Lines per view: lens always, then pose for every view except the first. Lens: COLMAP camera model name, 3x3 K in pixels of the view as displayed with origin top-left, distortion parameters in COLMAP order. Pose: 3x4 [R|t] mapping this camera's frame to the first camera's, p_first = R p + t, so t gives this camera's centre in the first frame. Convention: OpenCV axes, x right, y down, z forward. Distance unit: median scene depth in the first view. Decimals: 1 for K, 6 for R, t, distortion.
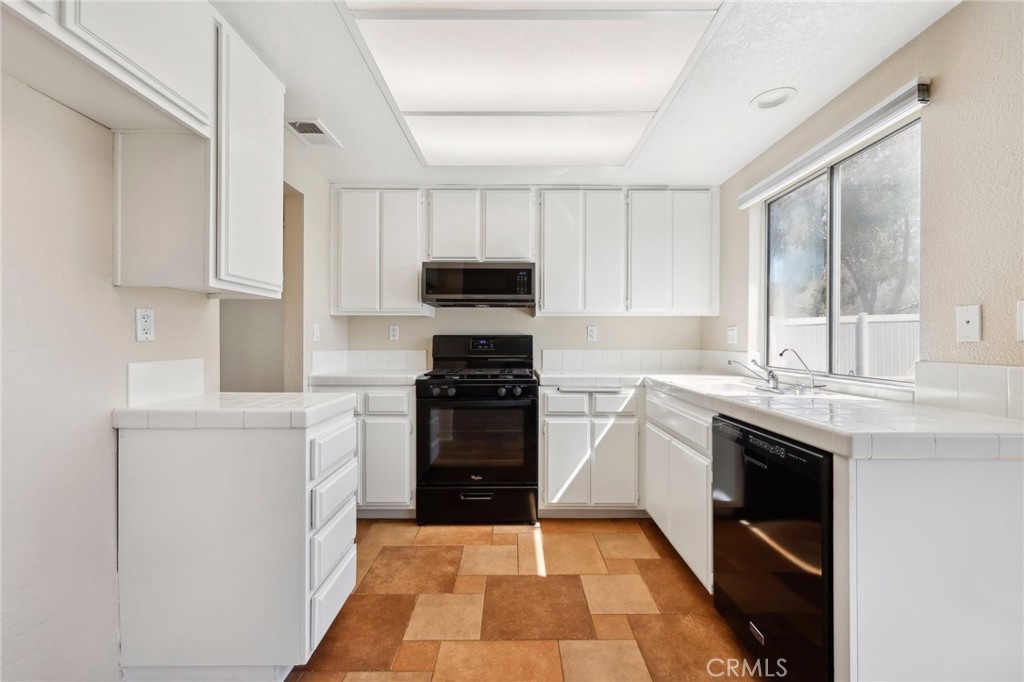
lens RADIAL K [[413.4, 0, 505.9], [0, 413.4, 341.4], [0, 0, 1]] dist [-0.003046, 0.000802]
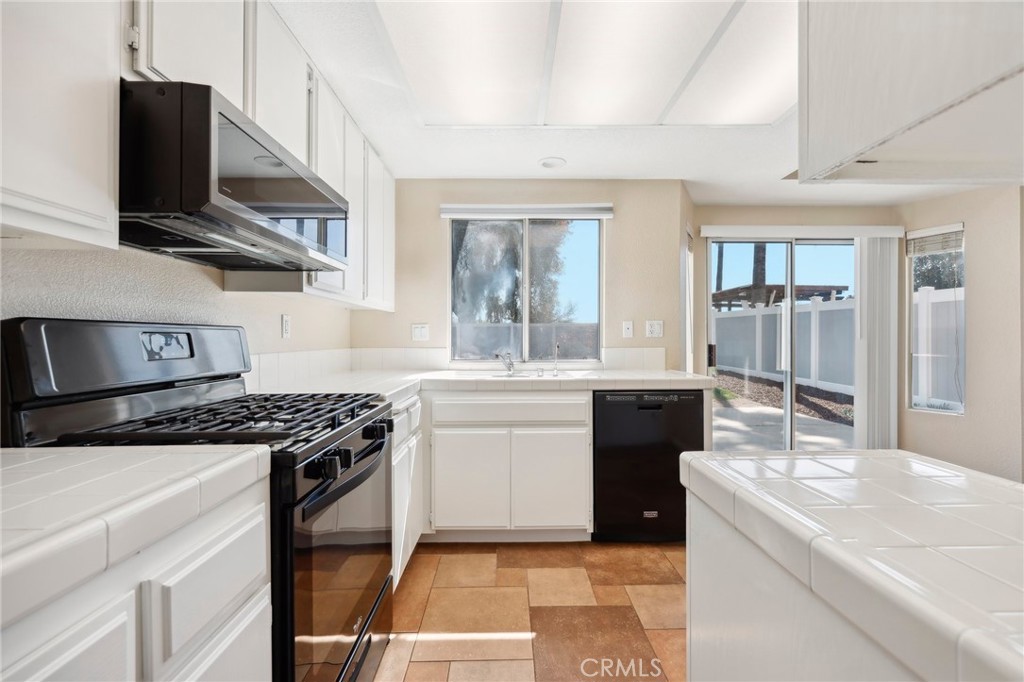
lens RADIAL K [[413.4, 0, 544.8], [0, 413.4, 337.0], [0, 0, 1]] dist [-0.003046, 0.000802]
pose [[-0.036563, 0.003982, 0.999323, -0.559112], [0.003823, 0.999985, -0.003844, 0.001806], [-0.999324, 0.003680, -0.036578, 0.805261]]
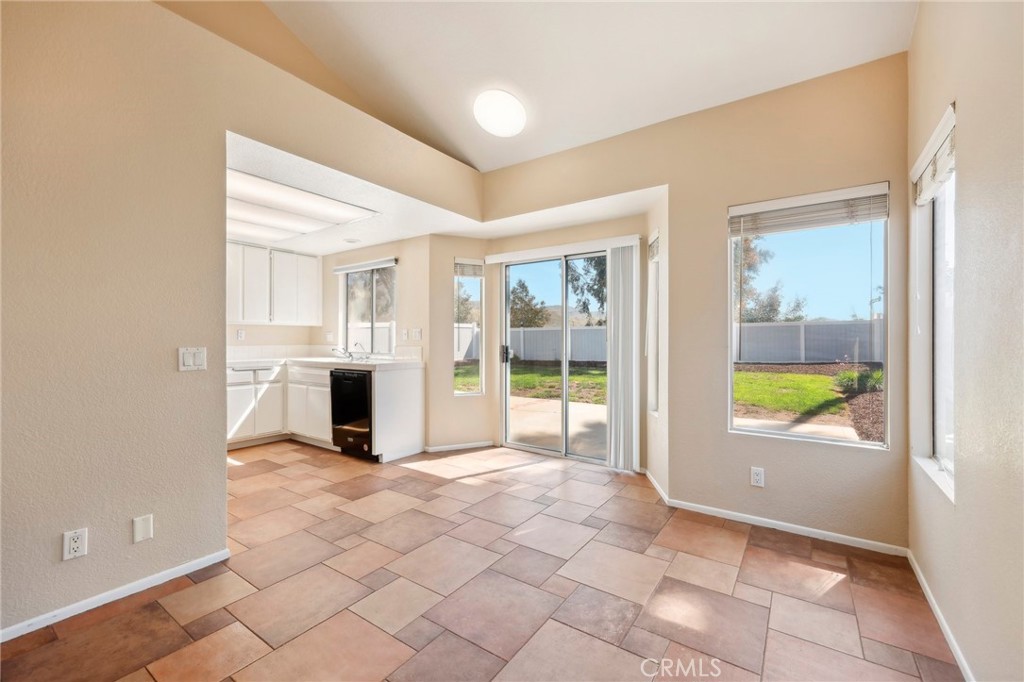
lens RADIAL K [[413.4, 0, 518.2], [0, 413.4, 337.0], [0, 0, 1]] dist [-0.003046, 0.000802]
pose [[0.538708, 0.005616, 0.842474, -0.667278], [0.001212, 0.999972, -0.007441, 0.001357], [-0.842492, 0.005030, 0.538686, -0.866784]]
